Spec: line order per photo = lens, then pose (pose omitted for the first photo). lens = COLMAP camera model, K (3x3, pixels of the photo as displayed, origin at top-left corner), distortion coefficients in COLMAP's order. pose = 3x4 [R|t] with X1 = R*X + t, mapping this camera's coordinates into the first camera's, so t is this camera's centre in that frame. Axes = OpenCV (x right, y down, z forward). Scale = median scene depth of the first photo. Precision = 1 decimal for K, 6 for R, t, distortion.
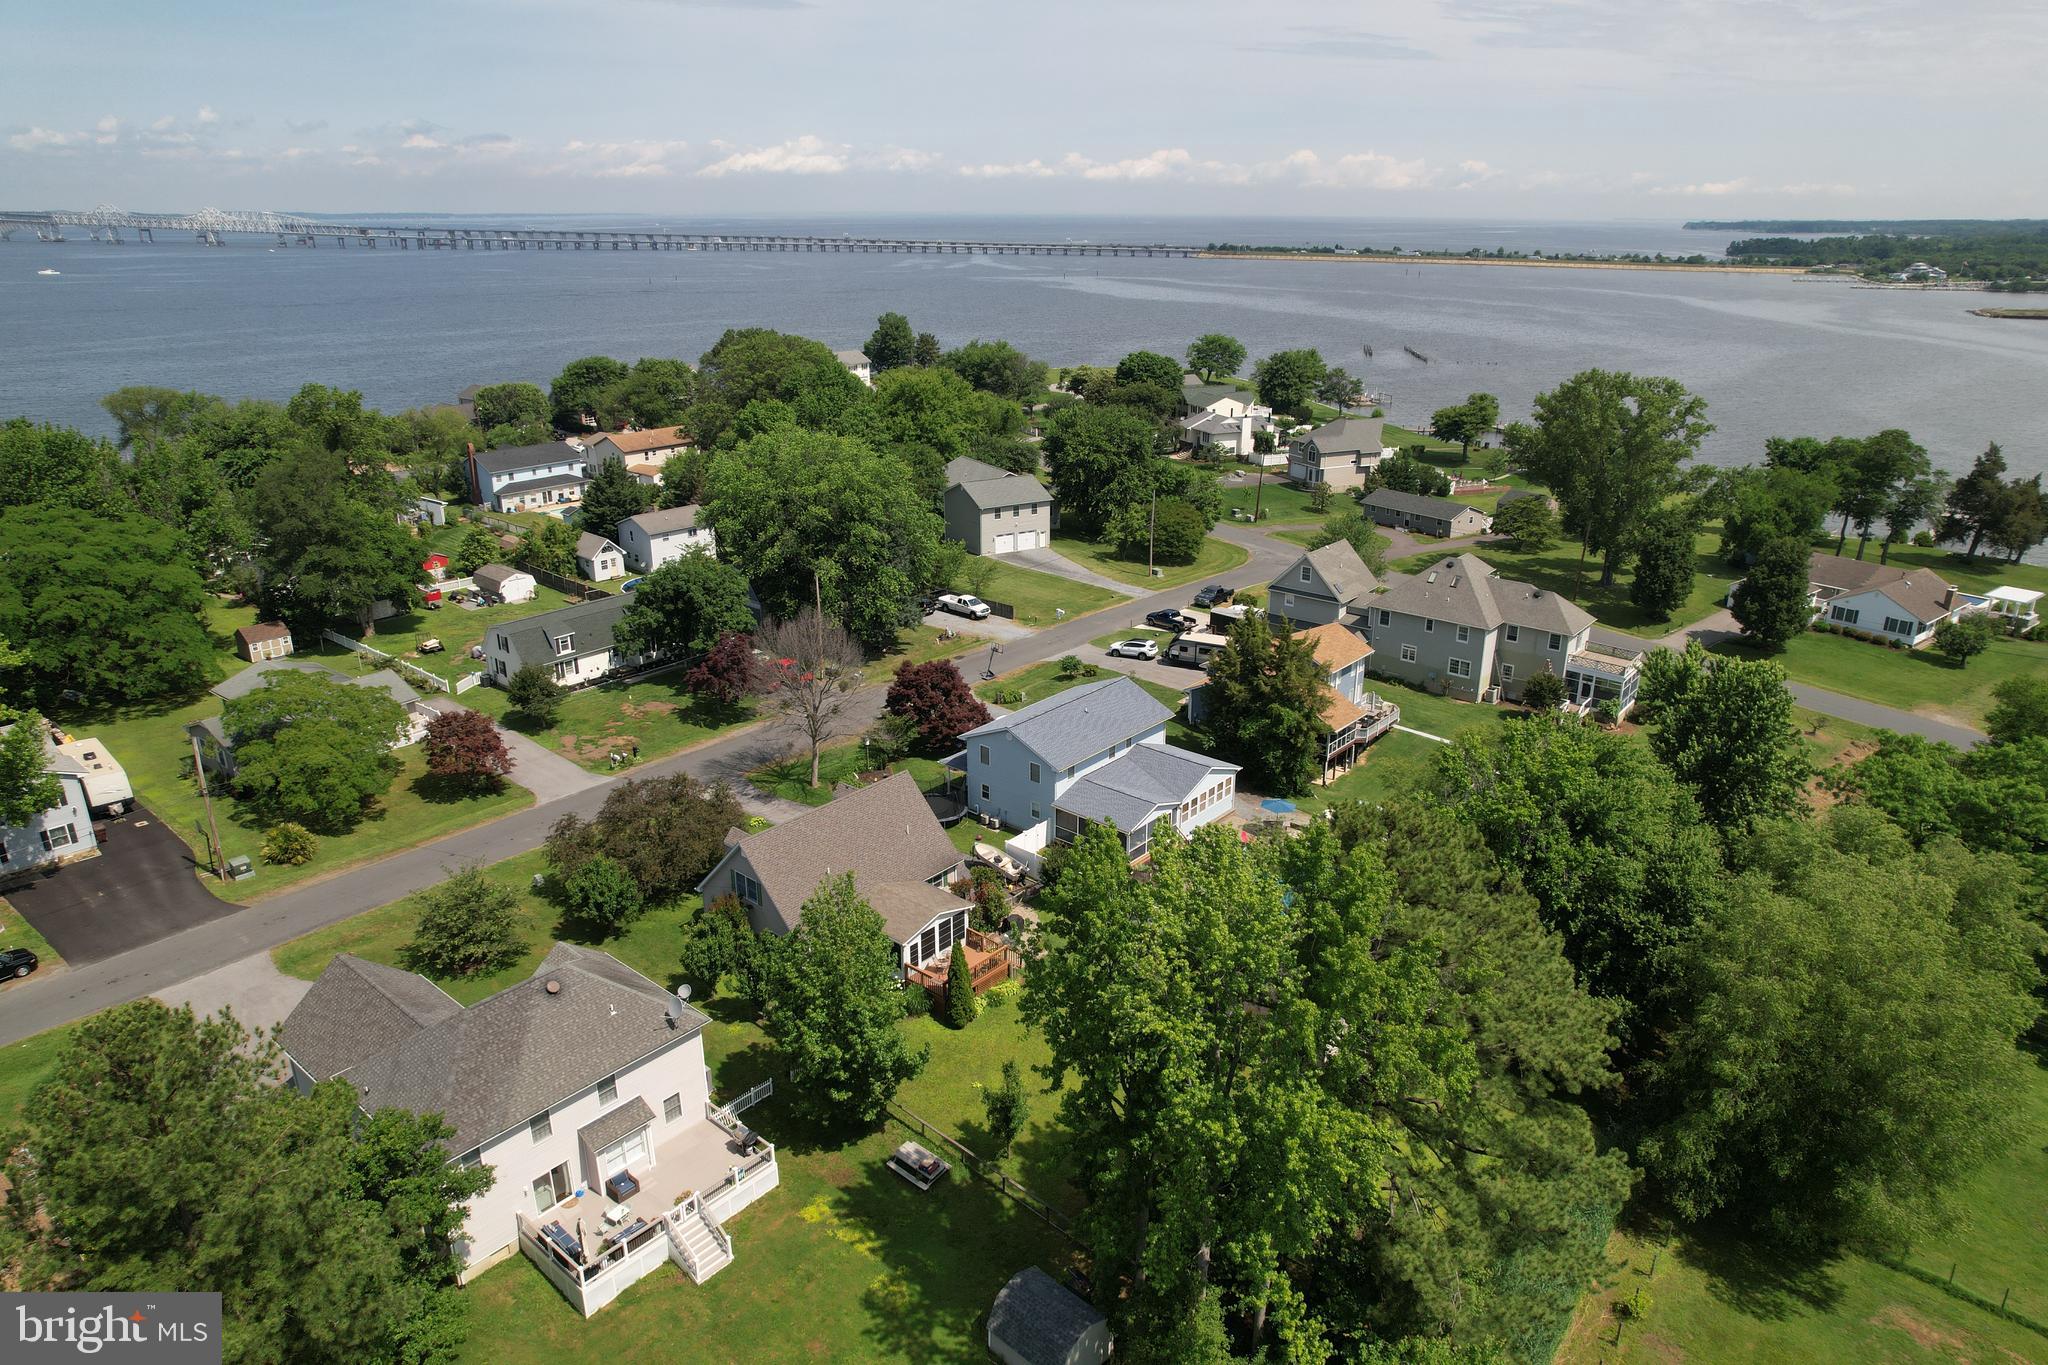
lens RADIAL K [[1289.3, 0, 1024.0], [0, 1289.3, 682.5], [0, 0, 1]] dist [-0.079158, 0.067827]
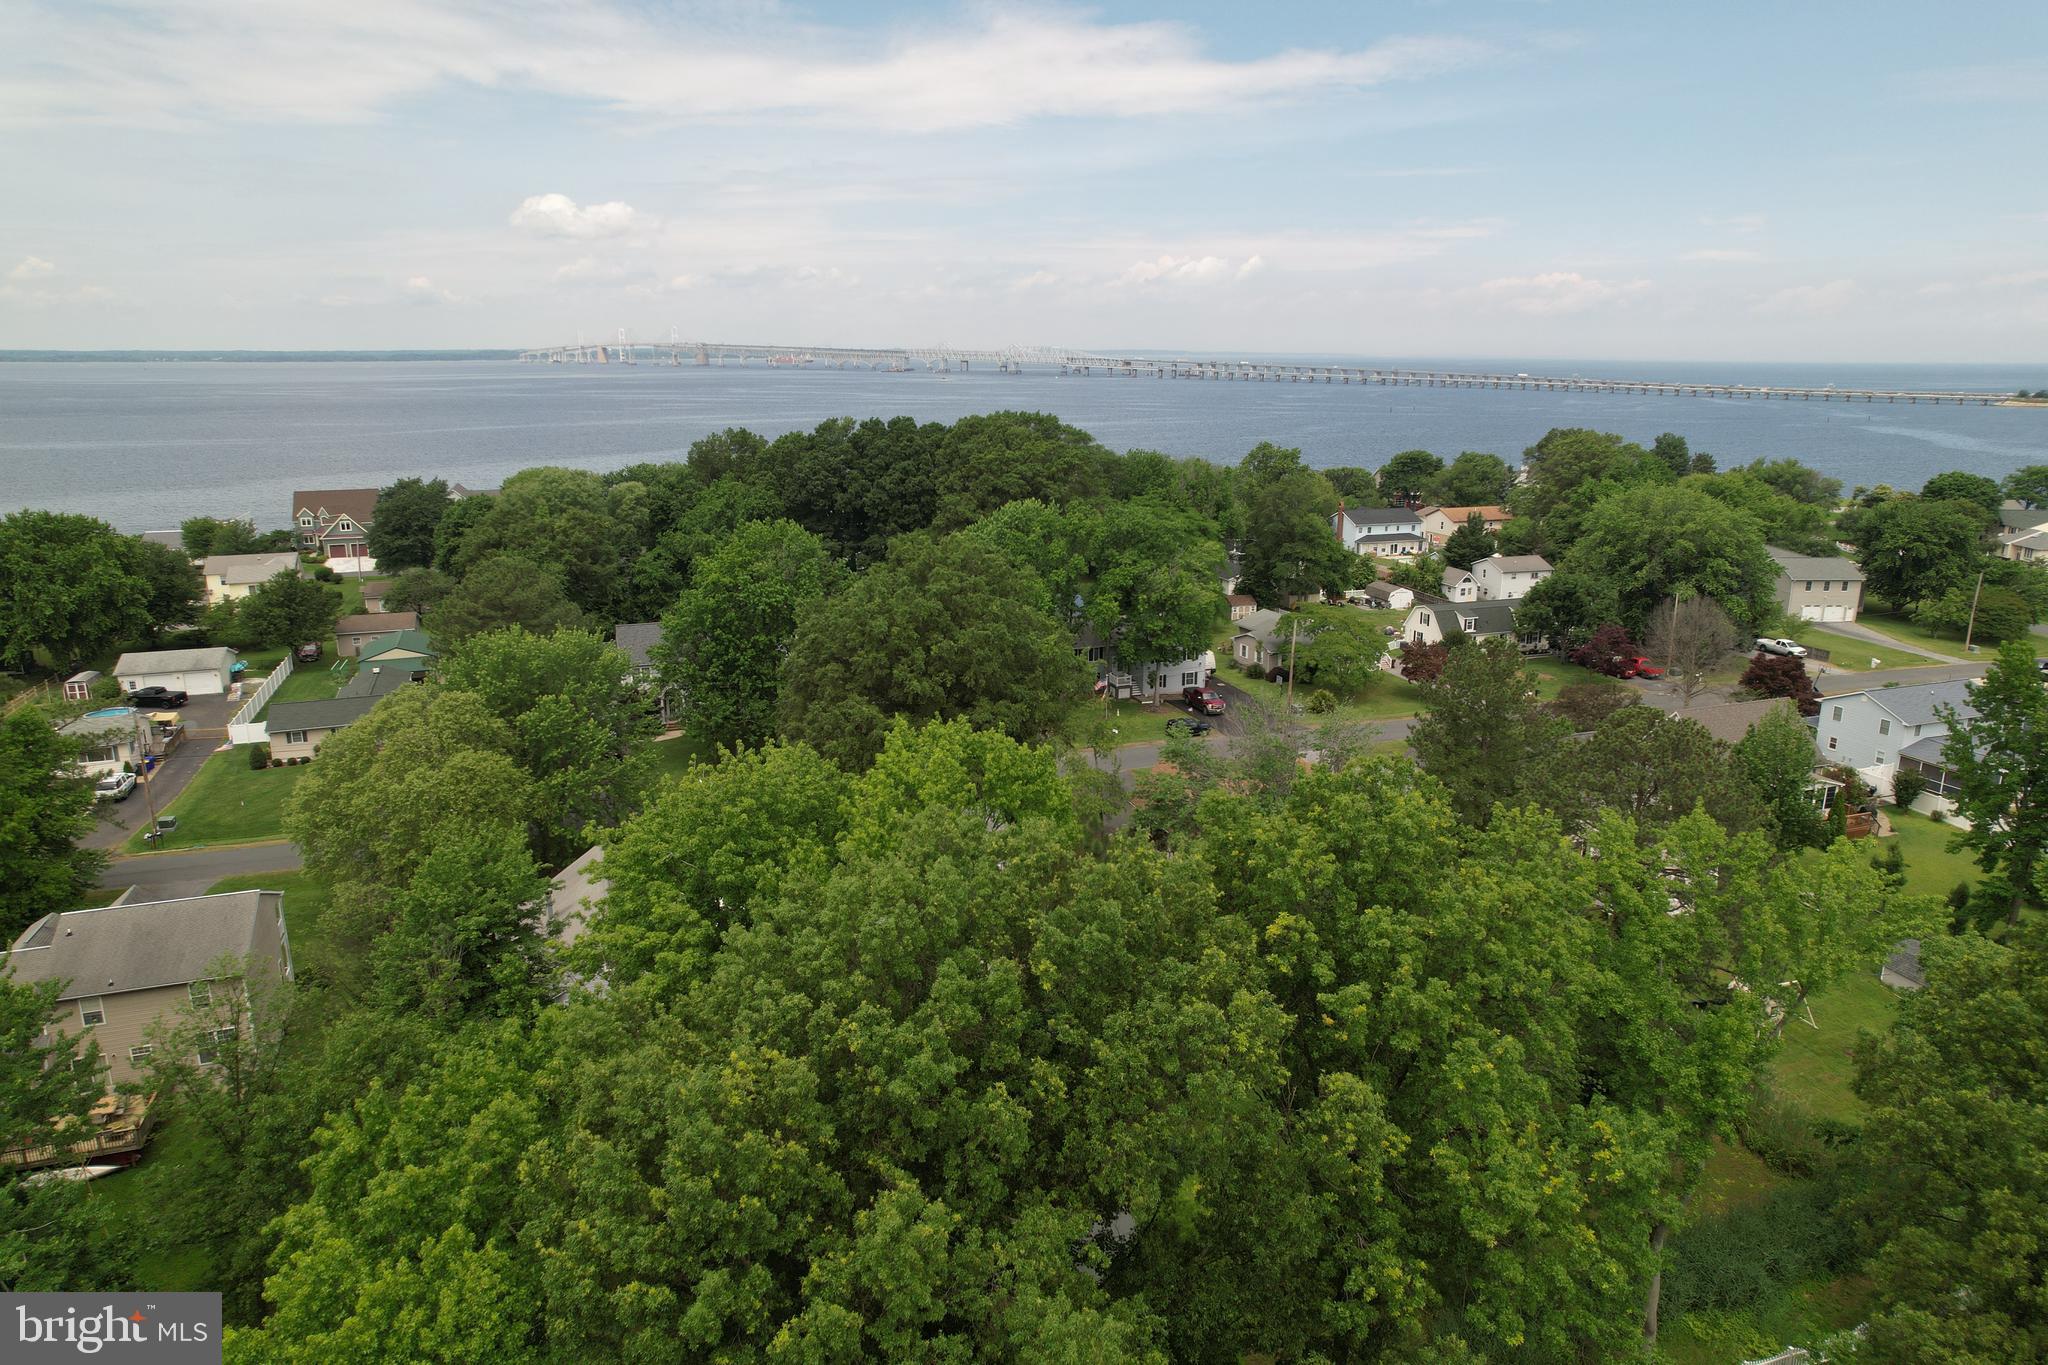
lens RADIAL K [[1289.3, 0, 1024.0], [0, 1289.3, 682.5], [0, 0, 1]] dist [-0.079158, 0.067827]
pose [[0.869995, 0.121553, -0.477843, -0.077999], [-0.170238, 0.983590, -0.059743, 0.134228], [0.462740, 0.133323, 0.876411, -0.284675]]
